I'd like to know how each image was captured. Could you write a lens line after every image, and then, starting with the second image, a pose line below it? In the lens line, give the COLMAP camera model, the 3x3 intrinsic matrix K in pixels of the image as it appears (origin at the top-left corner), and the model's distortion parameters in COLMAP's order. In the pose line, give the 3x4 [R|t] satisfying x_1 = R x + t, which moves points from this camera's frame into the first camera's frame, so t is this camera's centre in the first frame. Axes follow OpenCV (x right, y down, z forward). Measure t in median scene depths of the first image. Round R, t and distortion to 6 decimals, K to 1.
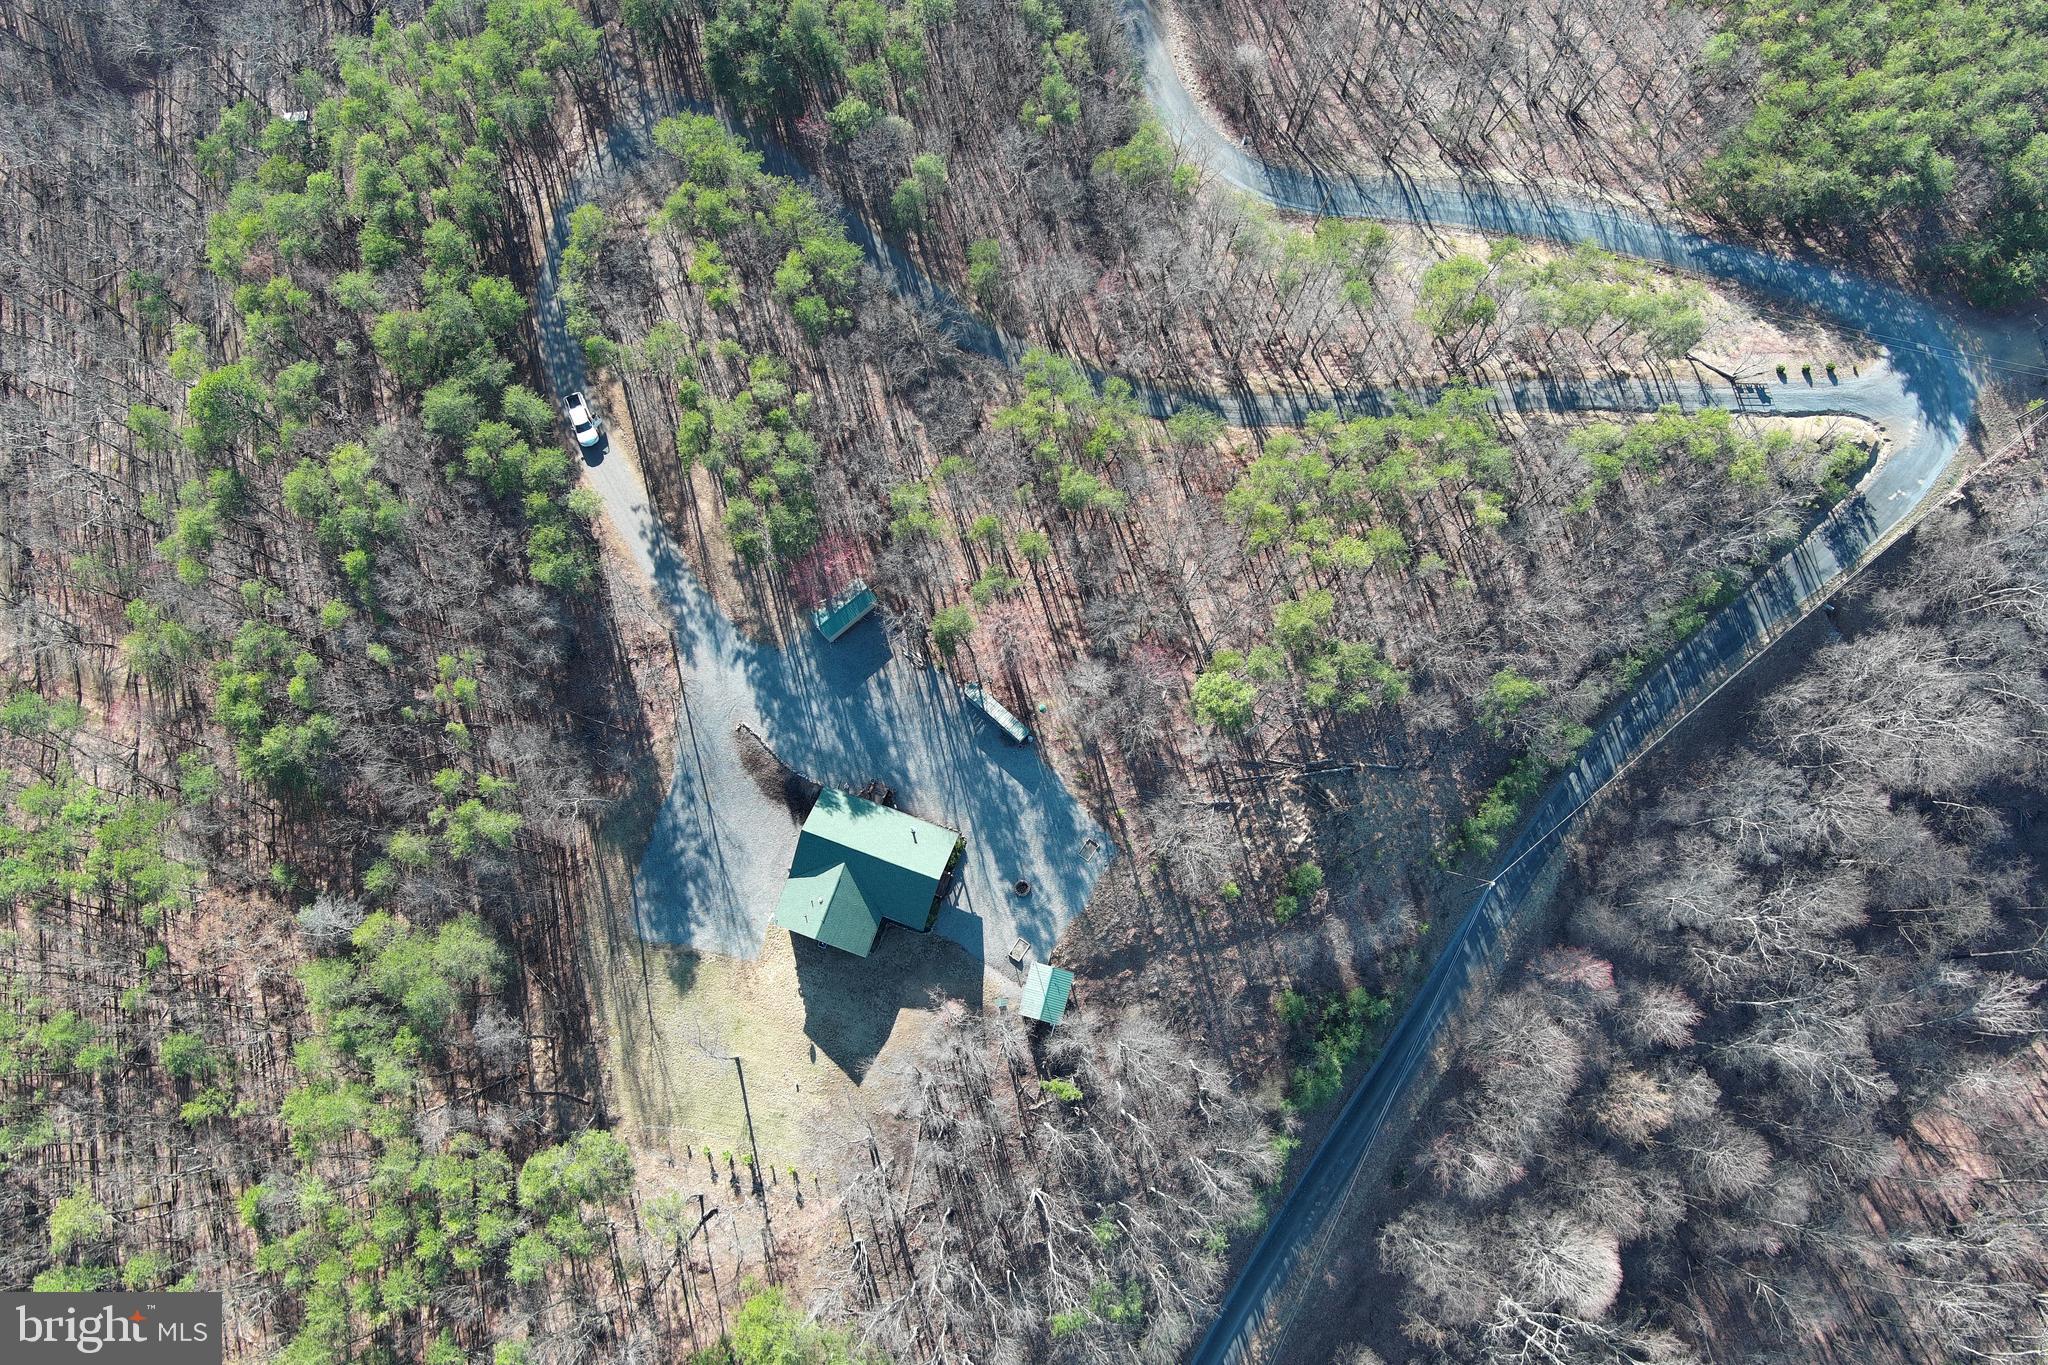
lens RADIAL K [[1571.9, 0, 1024.0], [0, 1571.9, 682.5], [0, 0, 1]] dist [0.029811, -0.047886]
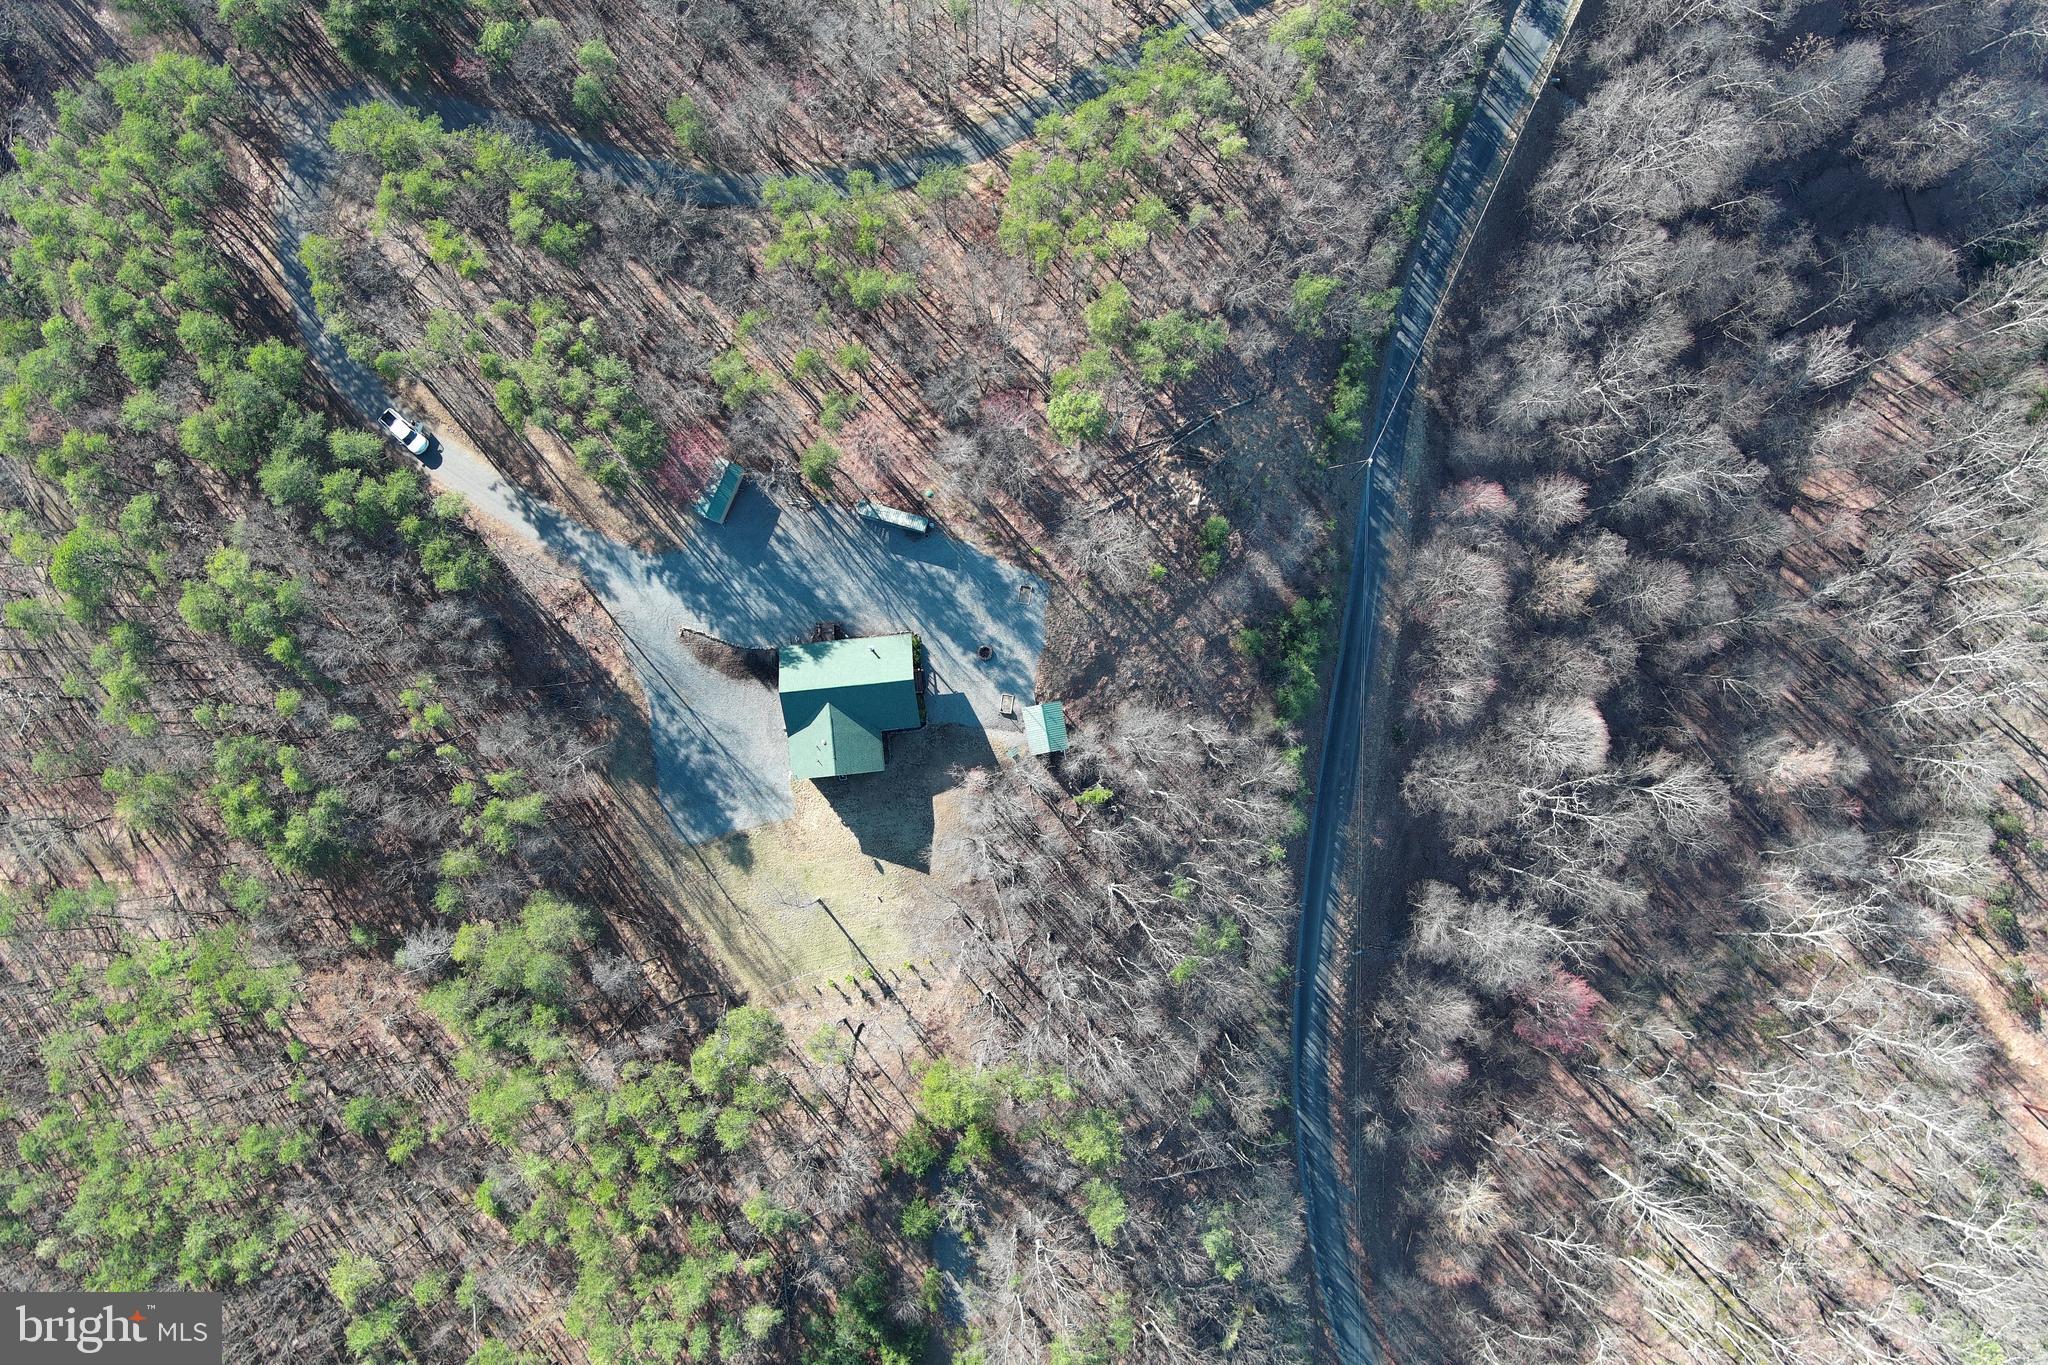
lens RADIAL K [[1669.8, 0, 1018.5], [0, 1669.8, 726.3], [0, 0, 1]] dist [-0.233117, 0.003563]
pose [[0.900809, -0.434213, 0.001445, -0.003021], [0.426247, 0.884910, 0.187744, -0.023680], [-0.082800, -0.168506, 0.982217, -0.111881]]
